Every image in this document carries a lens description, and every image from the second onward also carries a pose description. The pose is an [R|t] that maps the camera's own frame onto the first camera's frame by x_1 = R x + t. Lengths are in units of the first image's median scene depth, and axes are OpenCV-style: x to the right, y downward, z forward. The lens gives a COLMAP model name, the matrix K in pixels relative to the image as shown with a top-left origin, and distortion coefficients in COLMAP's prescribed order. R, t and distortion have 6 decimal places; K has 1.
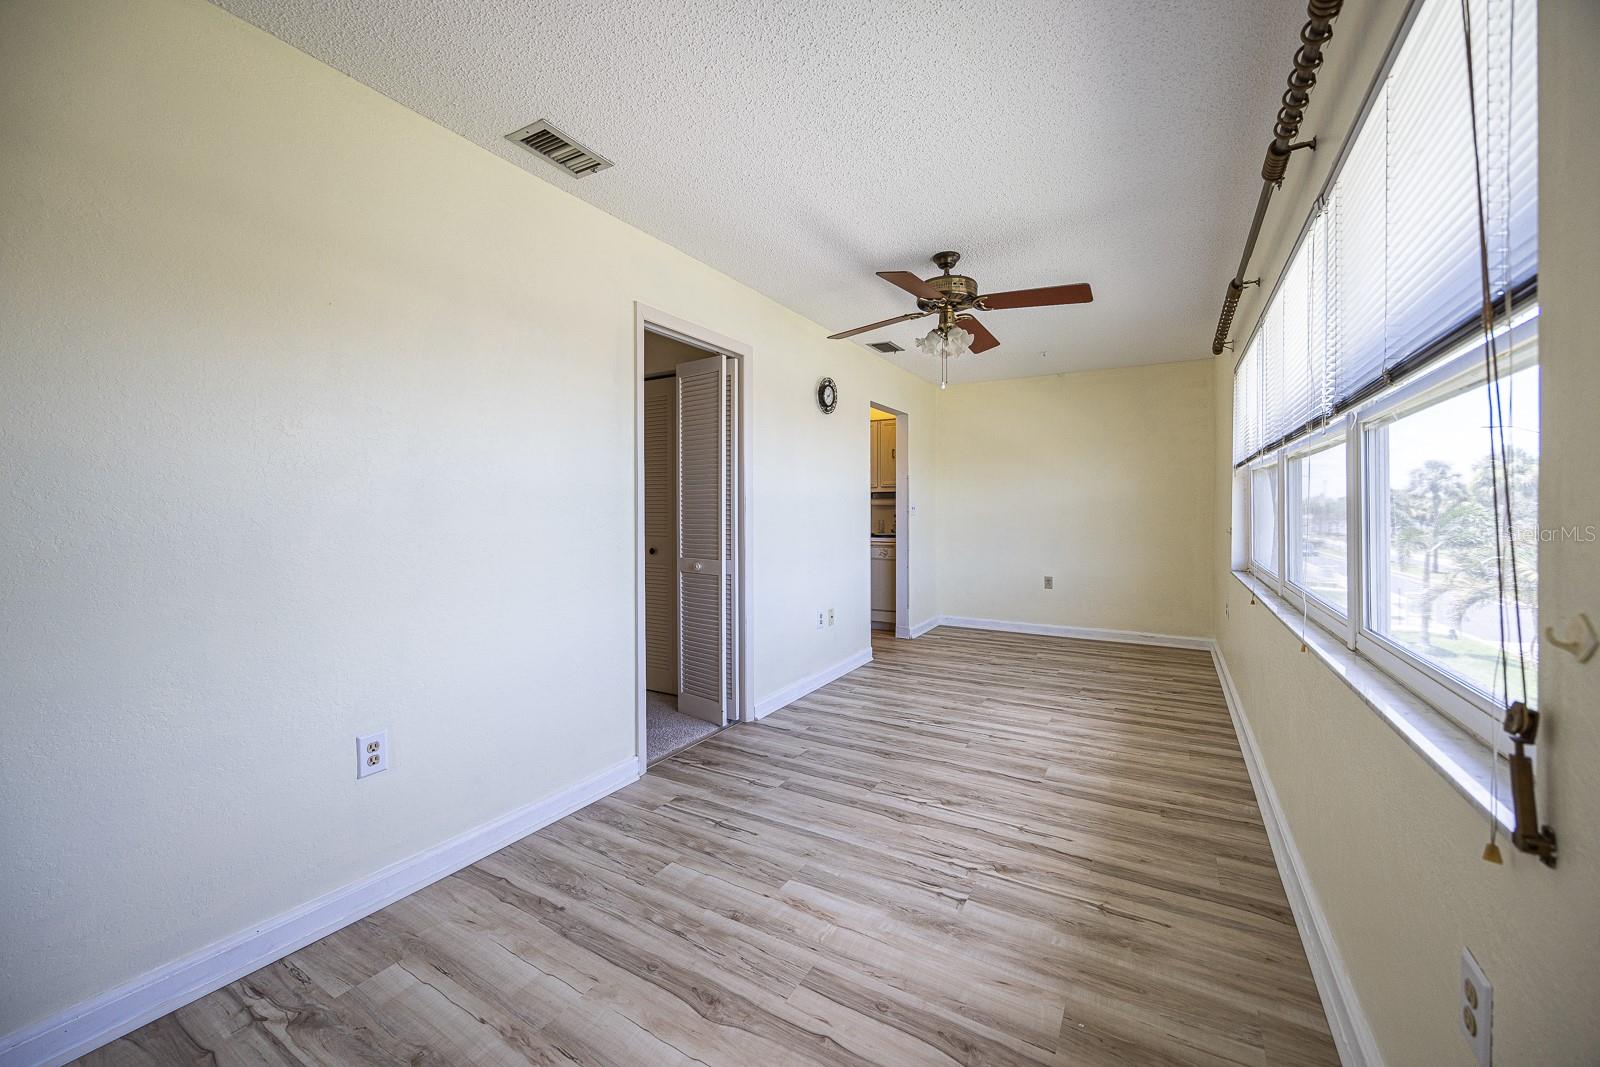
lens RADIAL K [[614.4, 0, 805.8], [0, 614.4, 535.0], [0, 0, 1]] dist [-0.000903, 0.000222]
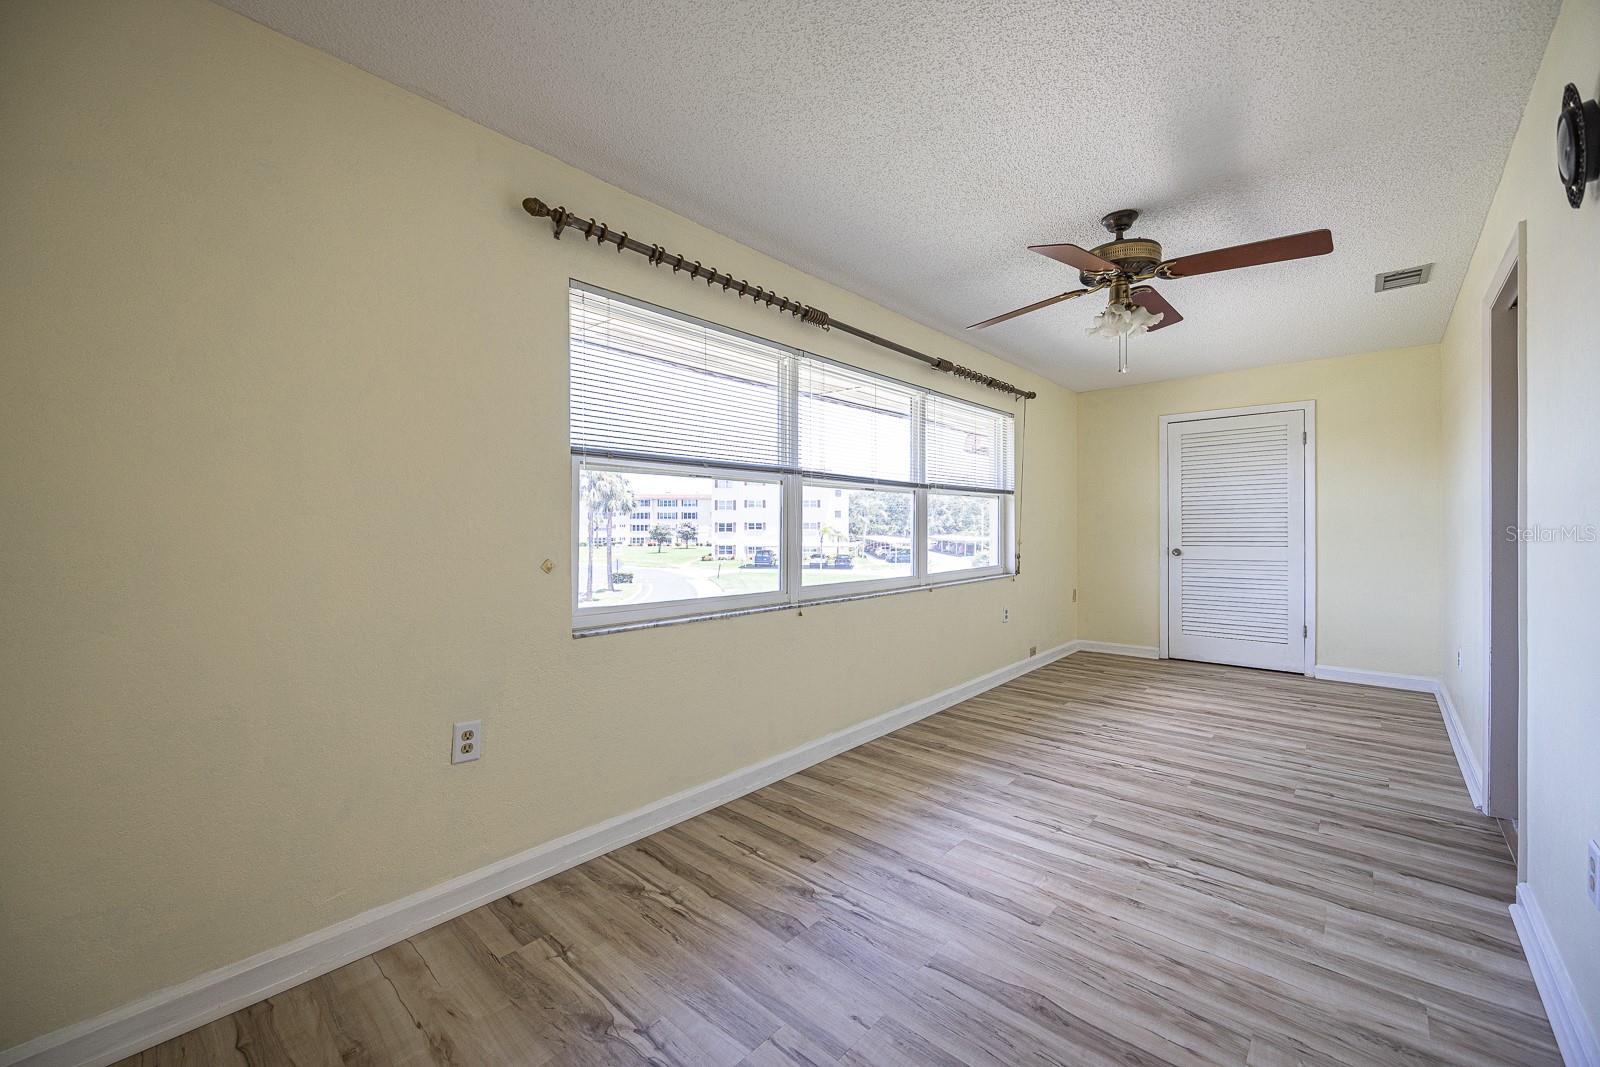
lens RADIAL K [[614.4, 0, 805.8], [0, 614.4, 535.0], [0, 0, 1]] dist [-0.000903, 0.000222]
pose [[-0.978114, 0.002533, 0.208053, 0.516236], [0.013198, 0.998667, 0.049893, -0.074527], [-0.207649, 0.051547, -0.976844, 2.052627]]
